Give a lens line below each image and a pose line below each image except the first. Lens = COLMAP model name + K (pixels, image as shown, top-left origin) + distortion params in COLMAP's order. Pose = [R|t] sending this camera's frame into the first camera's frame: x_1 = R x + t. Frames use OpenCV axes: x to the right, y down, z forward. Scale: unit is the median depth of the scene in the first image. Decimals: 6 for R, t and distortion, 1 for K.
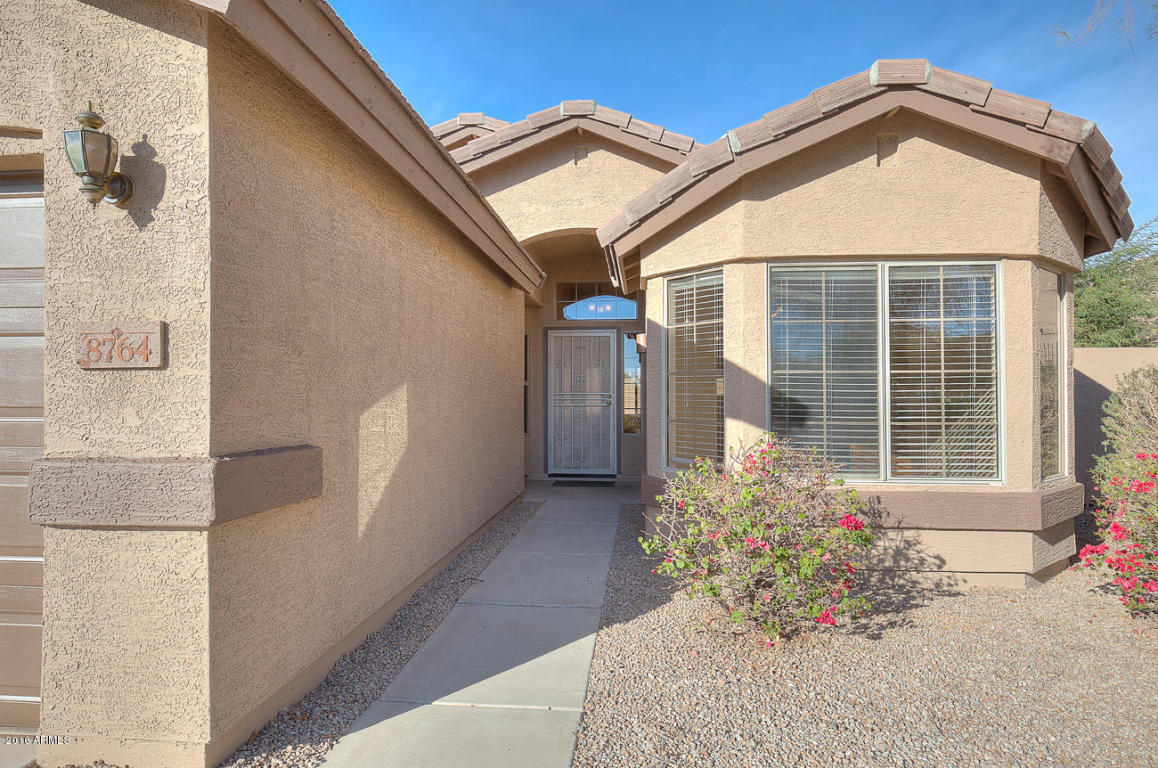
lens RADIAL K [[646.7, 0, 579.2], [0, 646.7, 386.1], [0, 0, 1]] dist [-0.012108, -0.003589]
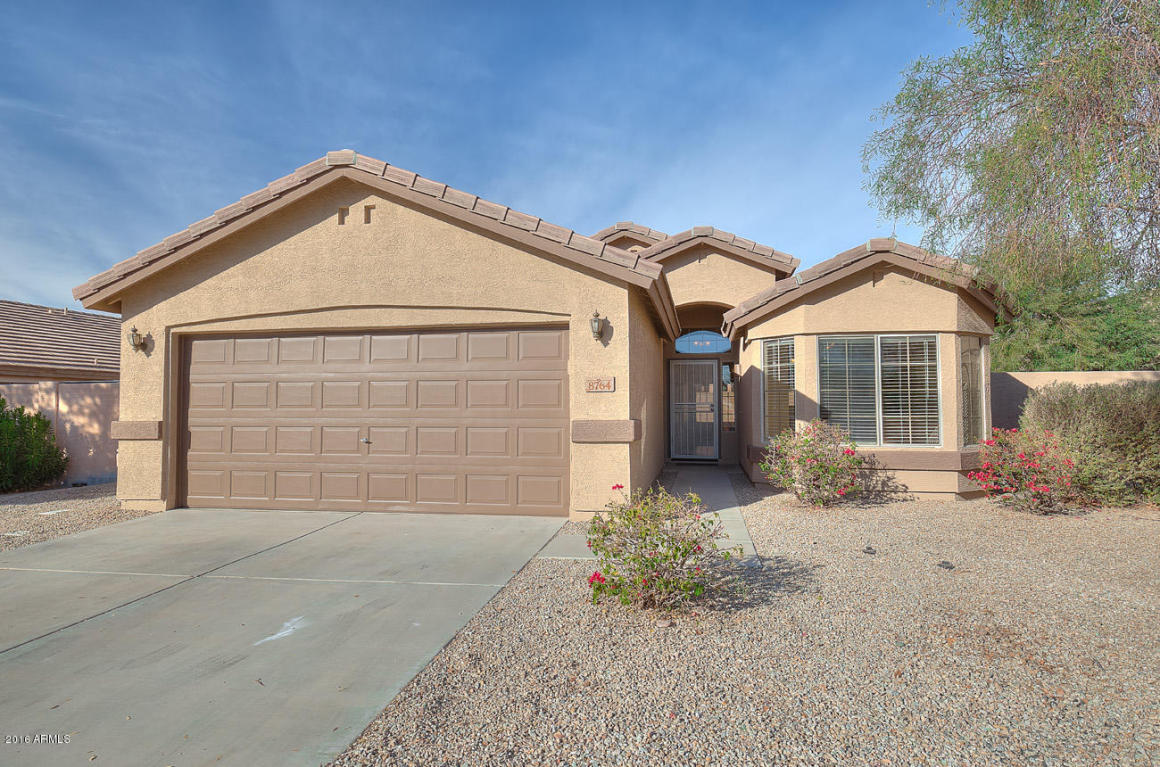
lens RADIAL K [[647.9, 0, 582.0], [0, 647.9, 385.0], [0, 0, 1]] dist [-0.012108, -0.003589]
pose [[0.996066, -0.003539, -0.088542, -0.252651], [0.001473, 0.999726, -0.023382, 0.006439], [0.088600, 0.023160, 0.995798, -1.042210]]
